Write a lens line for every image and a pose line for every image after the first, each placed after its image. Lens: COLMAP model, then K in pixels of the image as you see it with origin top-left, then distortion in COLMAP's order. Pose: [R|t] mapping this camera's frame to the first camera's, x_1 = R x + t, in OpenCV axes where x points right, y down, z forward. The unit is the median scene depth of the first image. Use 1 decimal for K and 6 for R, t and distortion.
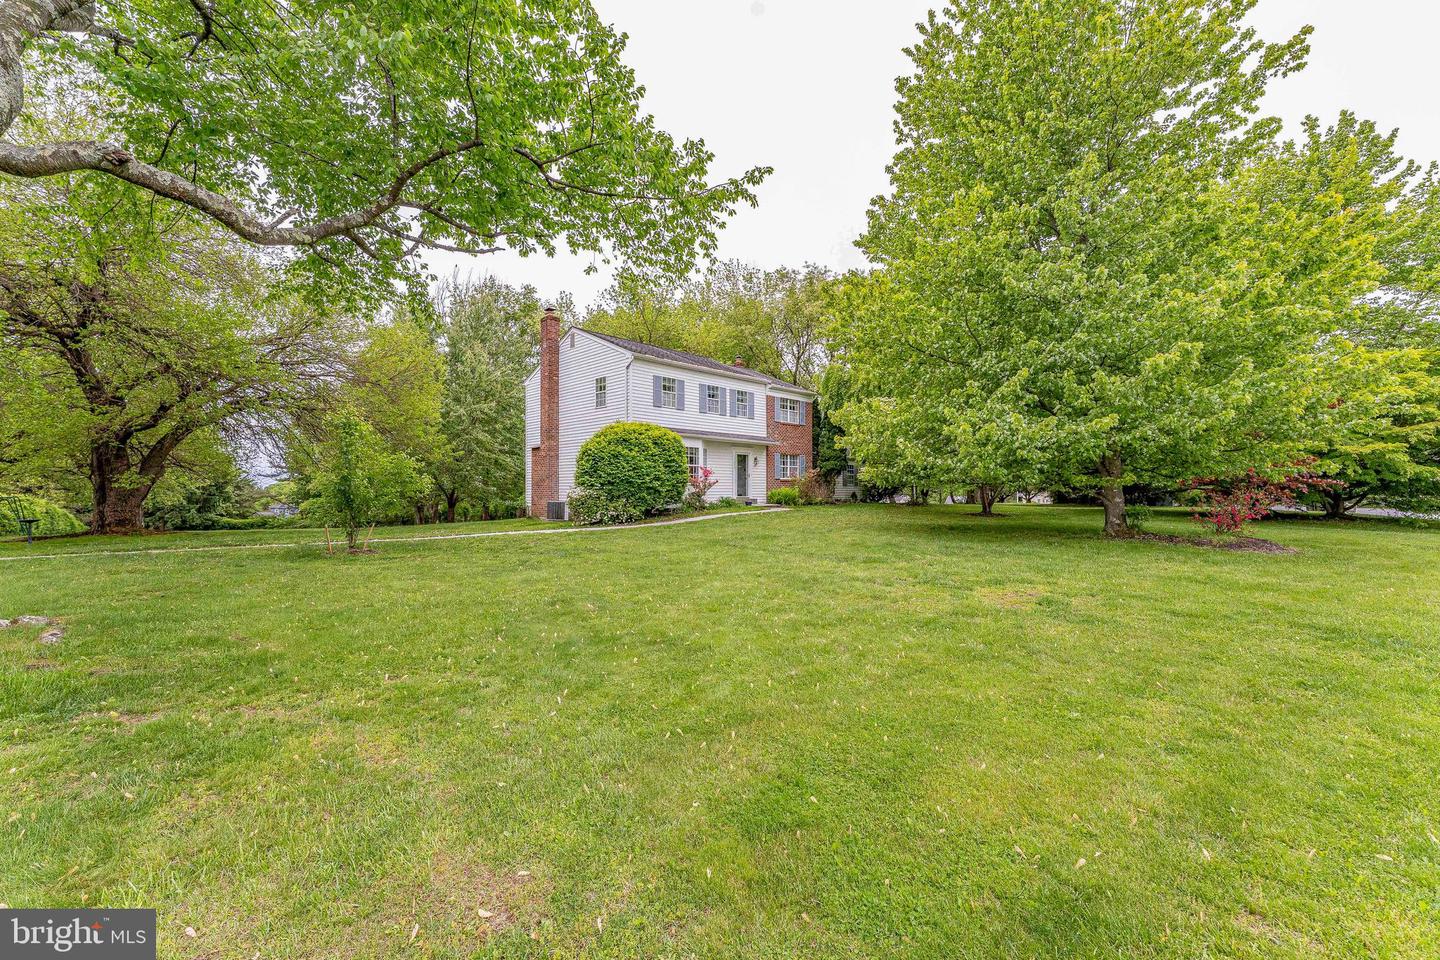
lens RADIAL K [[582.4, 0, 719.1], [0, 582.4, 484.3], [0, 0, 1]] dist [-0.009577, -0.001435]
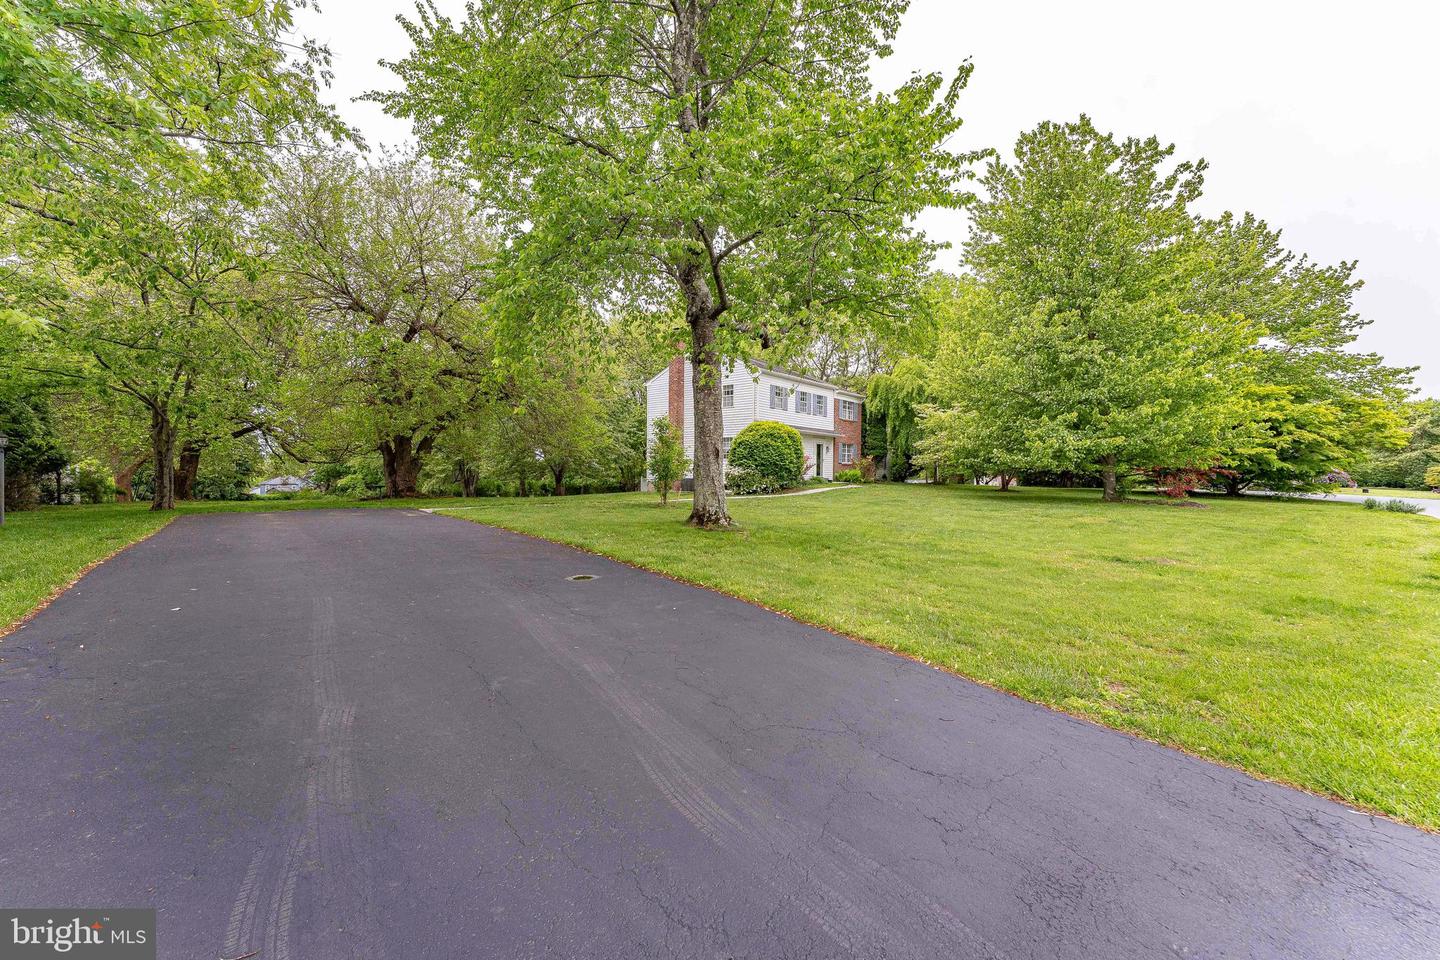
lens RADIAL K [[582.4, 0, 716.7], [0, 582.4, 476.6], [0, 0, 1]] dist [-0.009577, -0.001435]
pose [[0.995947, 0.012663, 0.089050, -0.360724], [-0.014308, 0.999738, 0.017867, 0.002501], [-0.088800, -0.019069, 0.995867, -0.338836]]
